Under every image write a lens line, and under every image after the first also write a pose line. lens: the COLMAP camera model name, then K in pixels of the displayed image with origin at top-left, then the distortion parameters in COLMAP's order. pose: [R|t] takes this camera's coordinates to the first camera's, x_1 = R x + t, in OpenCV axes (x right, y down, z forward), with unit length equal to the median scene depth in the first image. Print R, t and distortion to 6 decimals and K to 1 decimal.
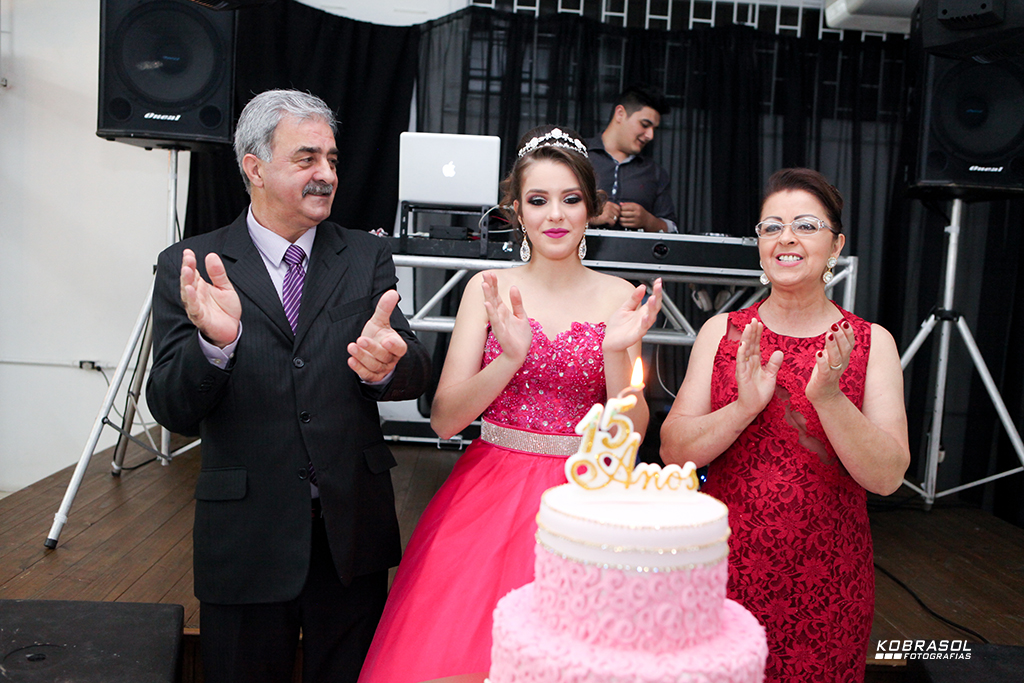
lens RADIAL K [[948.5, 0, 512.0], [0, 948.5, 341.5], [0, 0, 1]] dist [-0.049371, 0.028540]
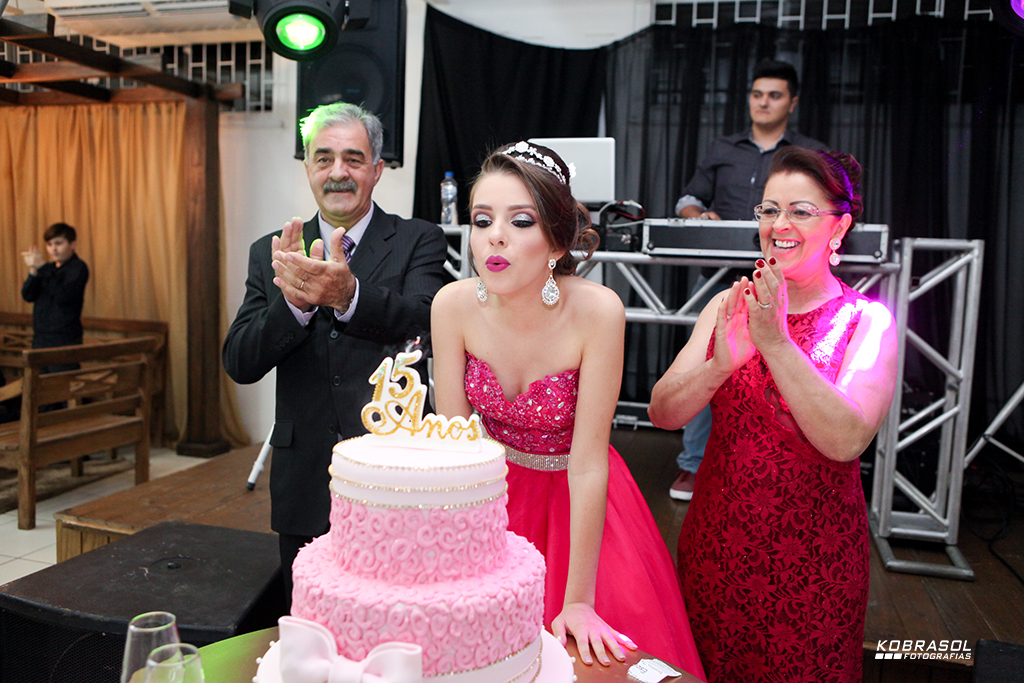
lens RADIAL K [[853.1, 0, 512.0], [0, 853.1, 341.5], [0, 0, 1]] dist [-0.081352, 0.081273]
pose [[0.947165, 0.009667, -0.320600, 0.275731], [-0.009296, 0.999953, 0.002689, 0.022363], [0.320611, 0.000434, 0.947211, 0.056903]]
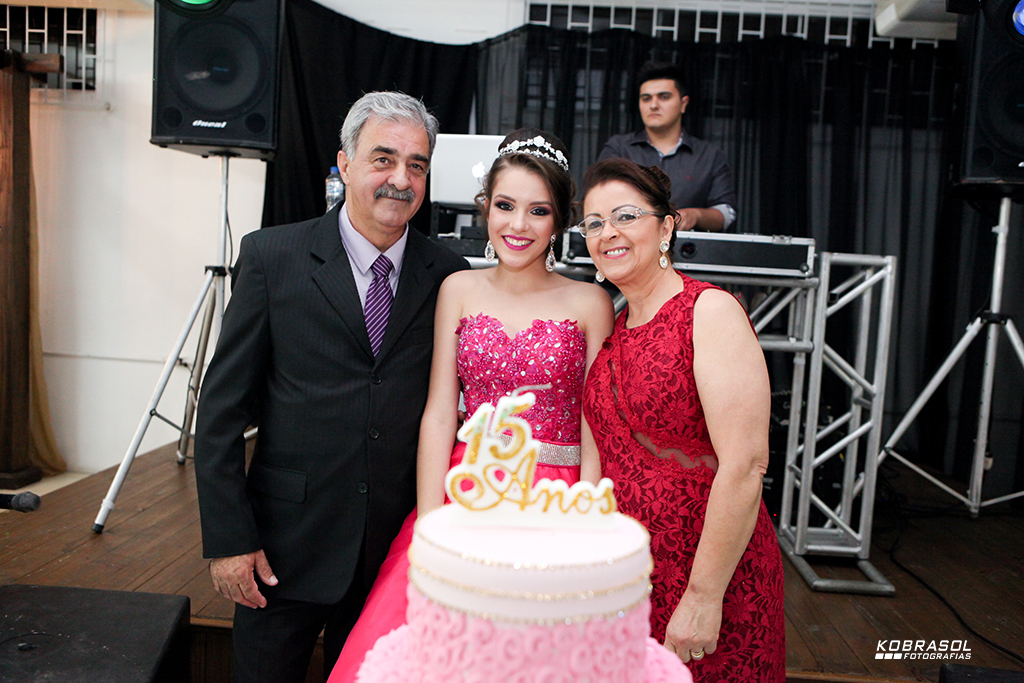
lens RADIAL K [[853.1, 0, 512.0], [0, 853.1, 341.5], [0, 0, 1]] dist [-0.081352, 0.081273]
pose [[0.994625, 0.008951, -0.103152, 0.094079], [-0.009615, 0.999936, -0.005941, 0.009222], [0.103092, 0.006901, 0.994648, 0.147669]]
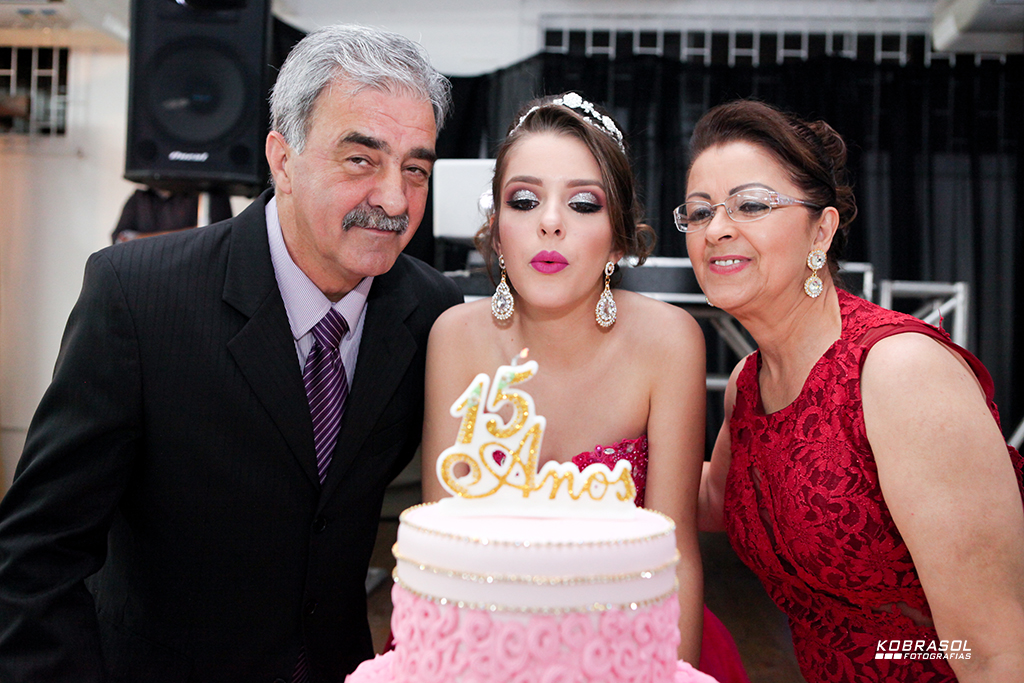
lens RADIAL K [[971.7, 0, 512.0], [0, 971.7, 341.5], [0, 0, 1]] dist [-0.098031, 0.157475]
pose [[0.991771, -0.019079, -0.126598, 0.102558], [0.007396, 0.995720, -0.092123, 0.055156], [0.127814, 0.090428, 0.987667, 0.154090]]
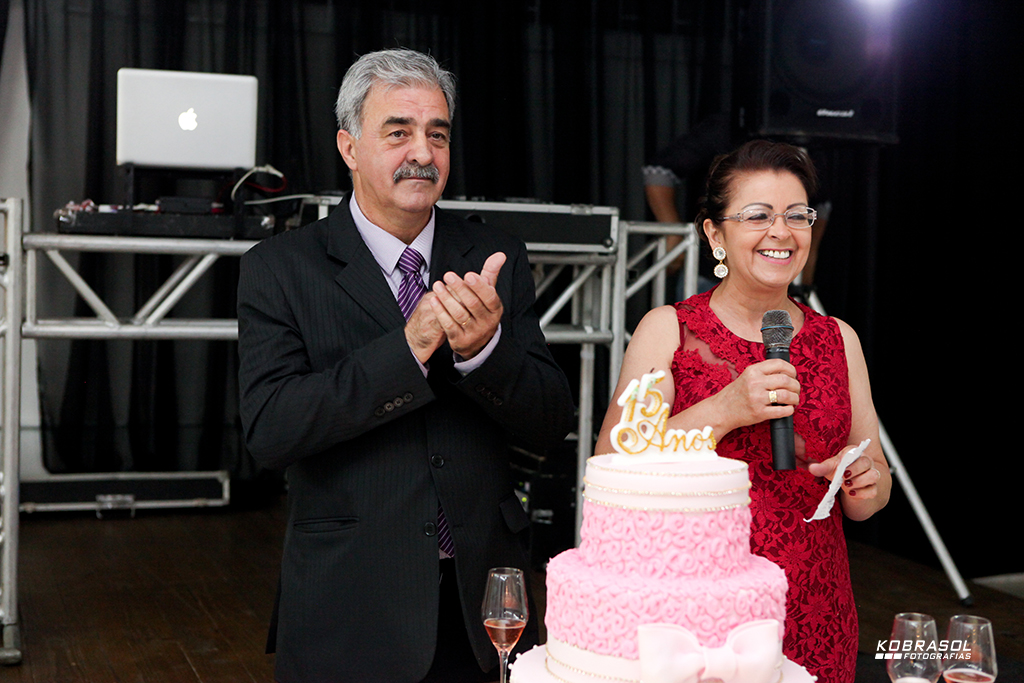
lens RADIAL K [[1628.0, 0, 509.0], [0, 1628.0, 323.7], [0, 0, 1]] dist [0.082807, -0.044210]
pose [[0.950317, -0.043355, 0.308249, -0.336503], [0.049401, 0.998709, -0.011832, 0.007410], [-0.307338, 0.026472, 0.951232, -0.425382]]
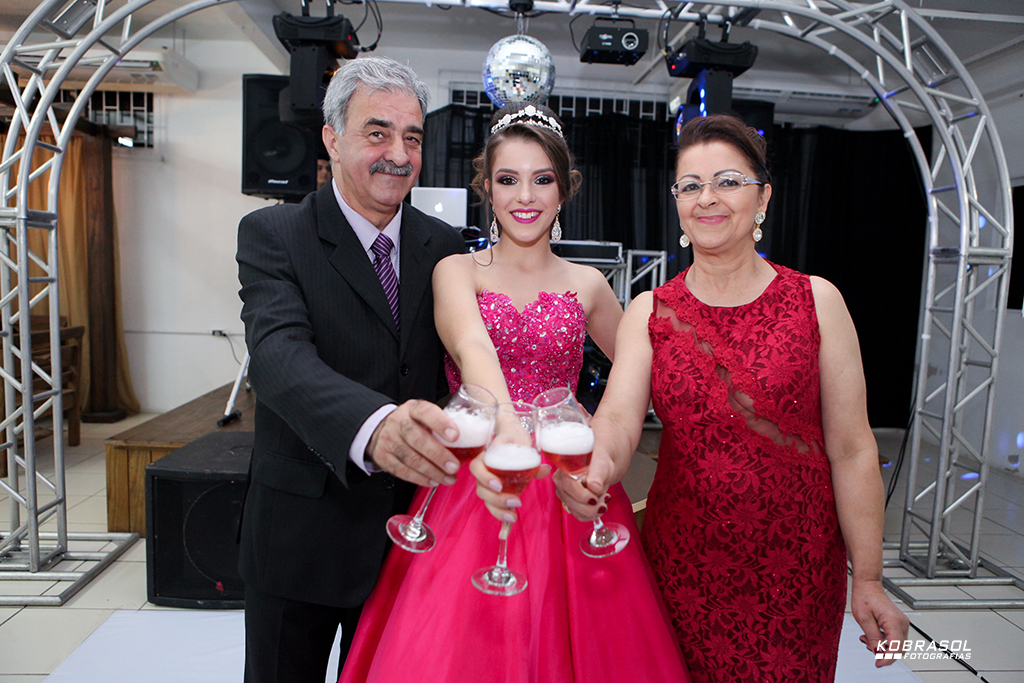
lens RADIAL K [[727.0, 0, 512.0], [0, 727.0, 341.5], [0, 0, 1]] dist [-0.077367, 0.000473]
pose [[0.999399, -0.024371, 0.024655, 0.047923], [0.024057, 0.999626, 0.012976, 0.085620], [-0.024962, -0.012375, 0.999612, -0.563058]]
